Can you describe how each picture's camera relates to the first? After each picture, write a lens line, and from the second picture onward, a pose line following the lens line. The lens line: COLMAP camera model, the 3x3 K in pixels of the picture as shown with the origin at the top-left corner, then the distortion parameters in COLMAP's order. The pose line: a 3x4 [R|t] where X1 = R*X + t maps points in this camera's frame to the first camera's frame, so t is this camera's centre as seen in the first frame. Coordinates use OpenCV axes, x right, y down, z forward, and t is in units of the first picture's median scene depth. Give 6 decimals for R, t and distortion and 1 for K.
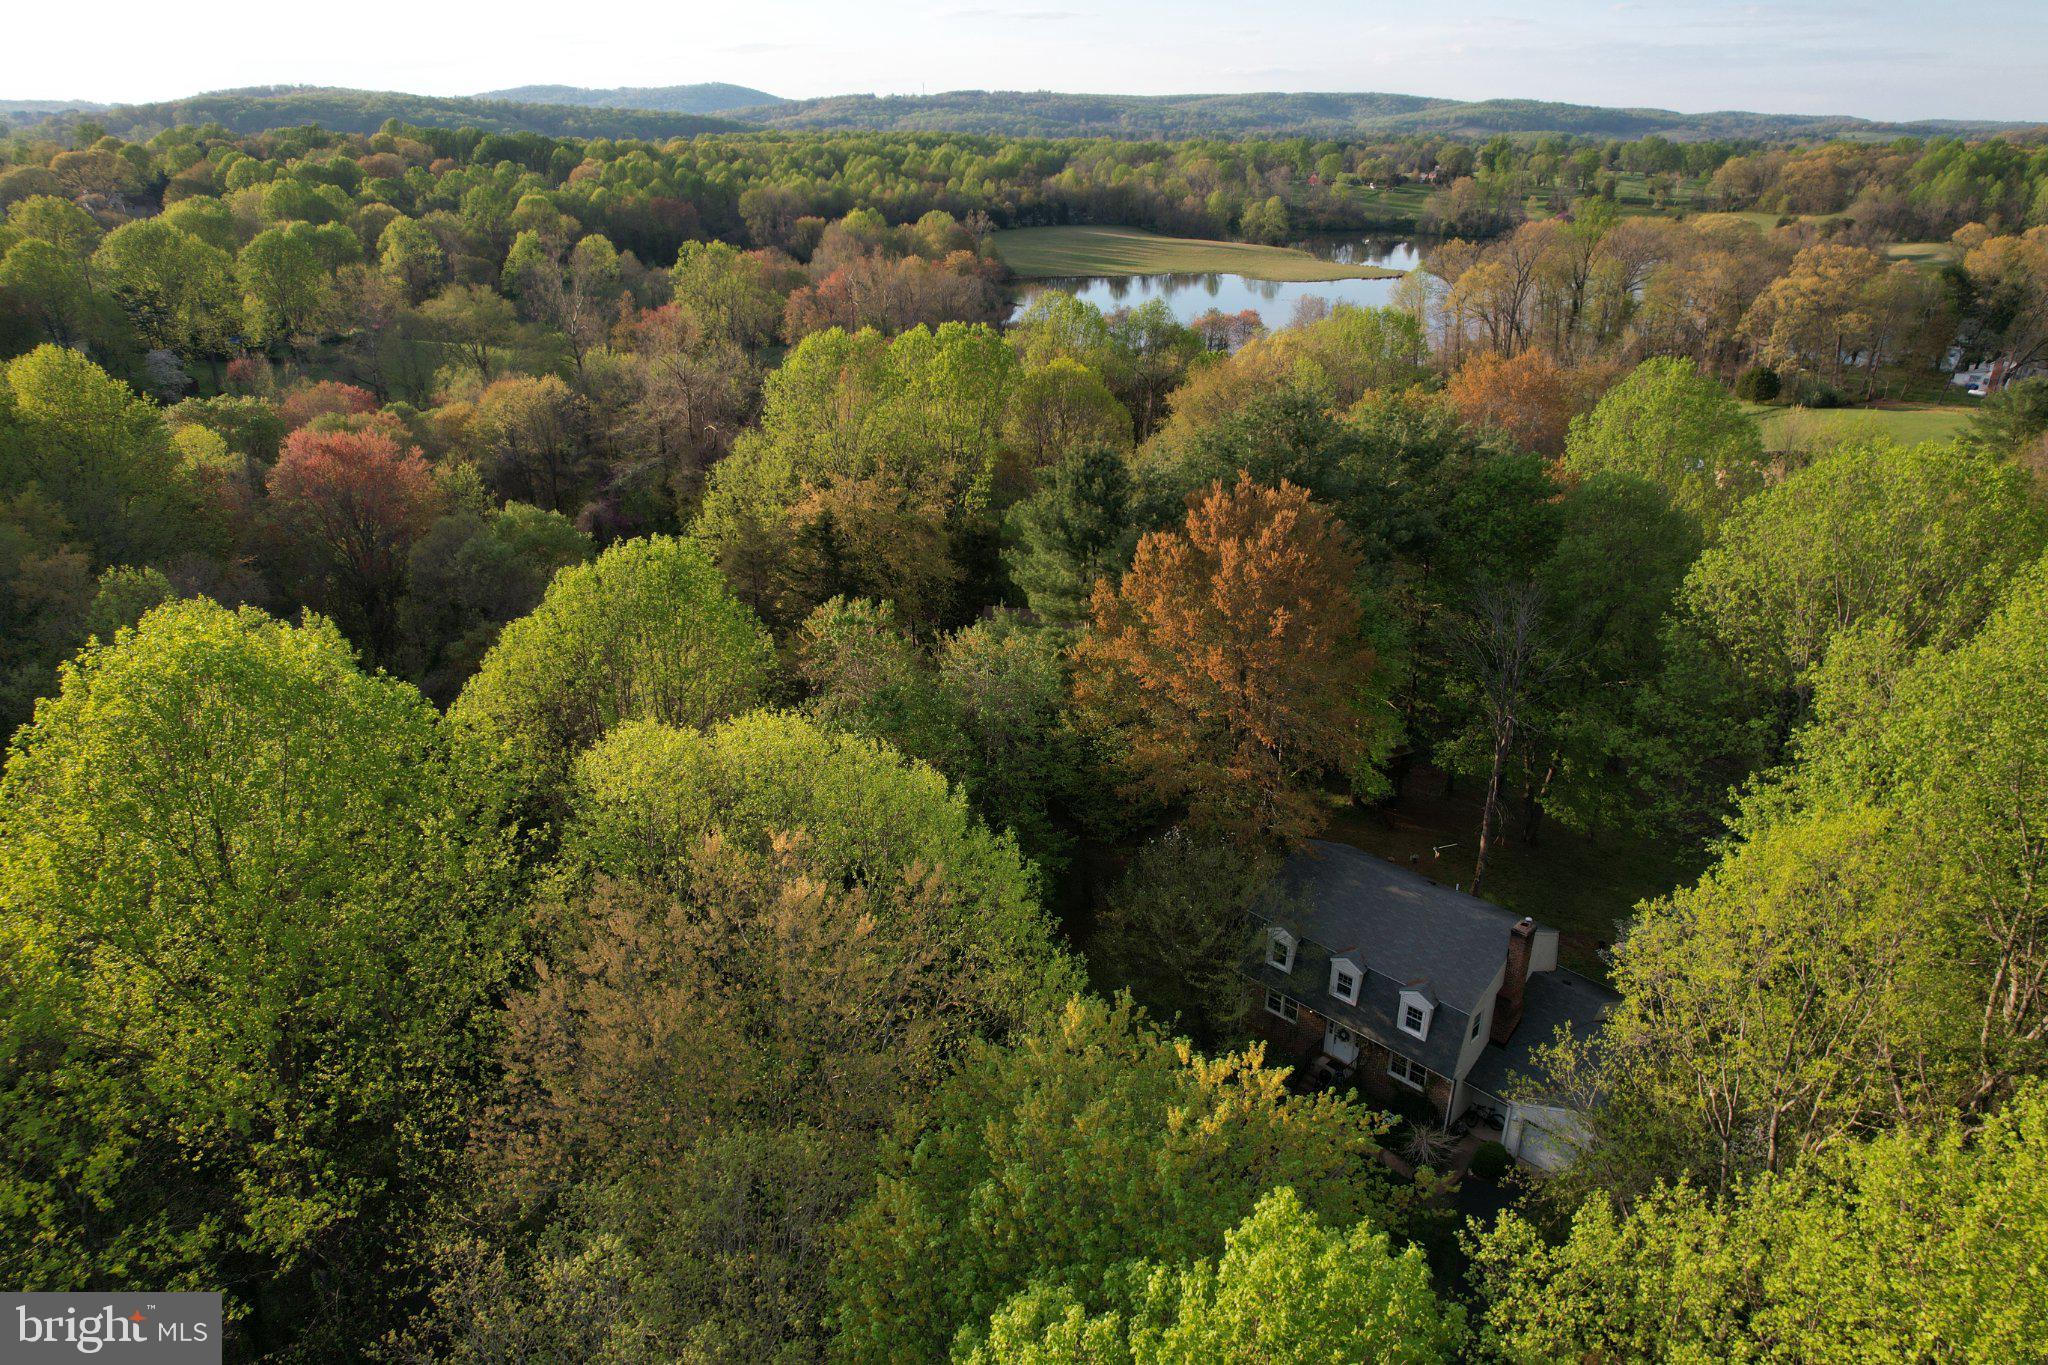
lens RADIAL K [[1307.3, 0, 1012.2], [0, 1307.3, 682.4], [0, 0, 1]] dist [-0.043754, 0.005255]
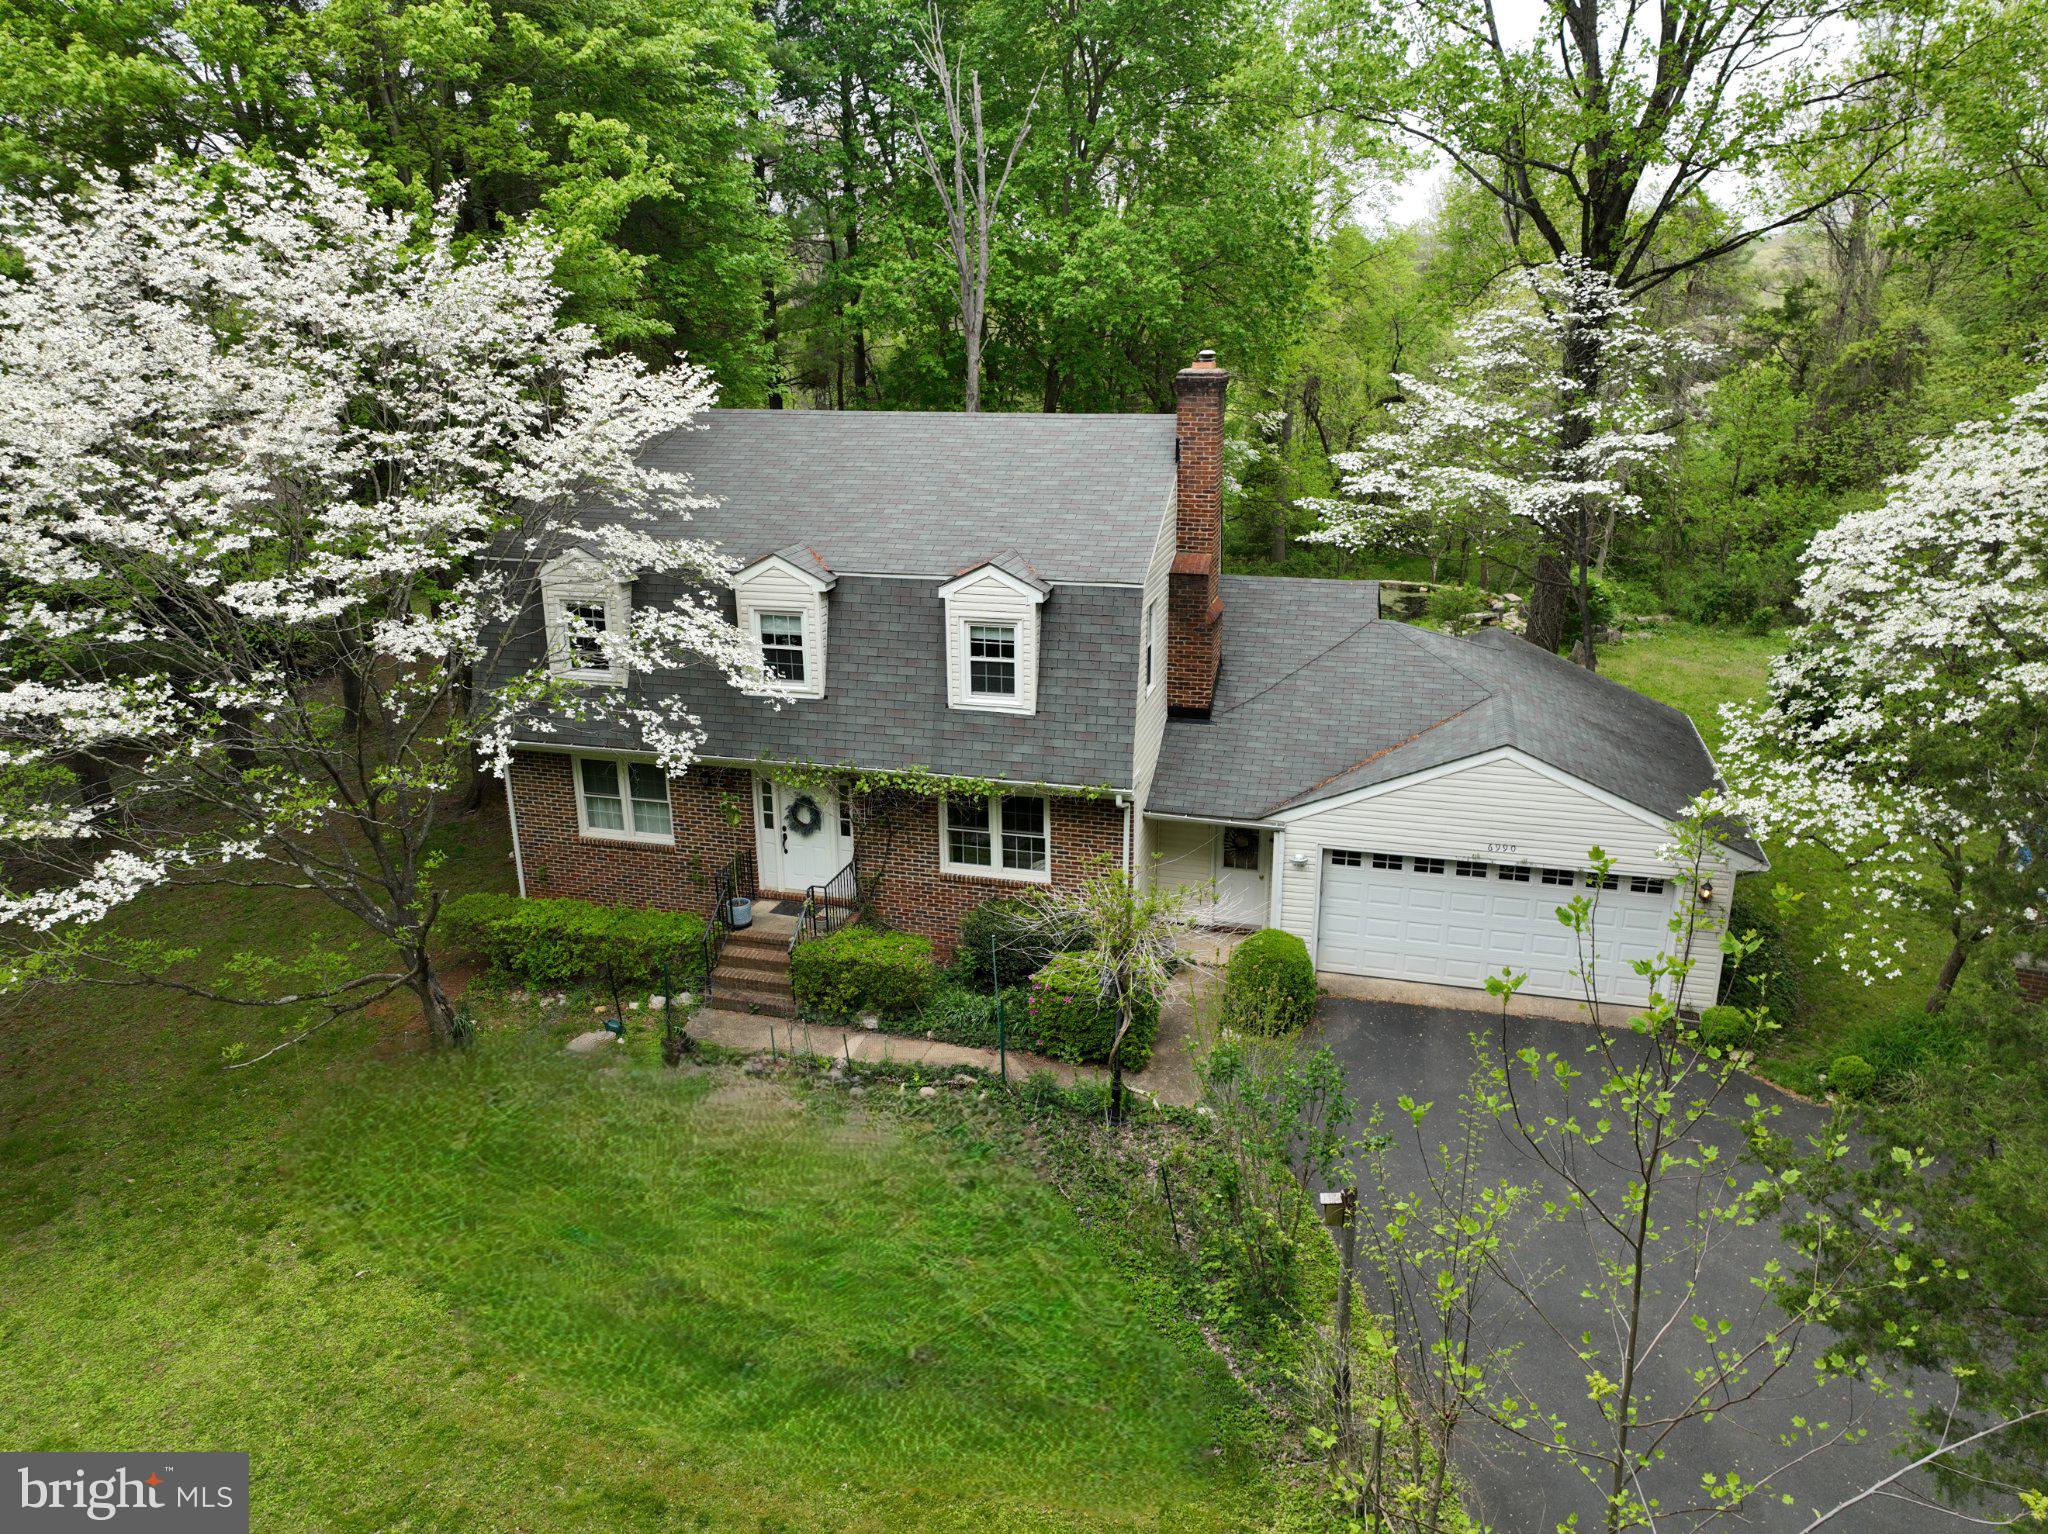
lens RADIAL K [[1450.8, 0, 1017.1], [0, 1450.8, 762.0], [0, 0, 1]] dist [0.006621, -0.000140]
pose [[0.862986, -0.162889, 0.478250, 0.027566], [0.202820, 0.978672, -0.032651, 0.068806], [-0.462731, 0.125176, 0.877617, 0.148990]]
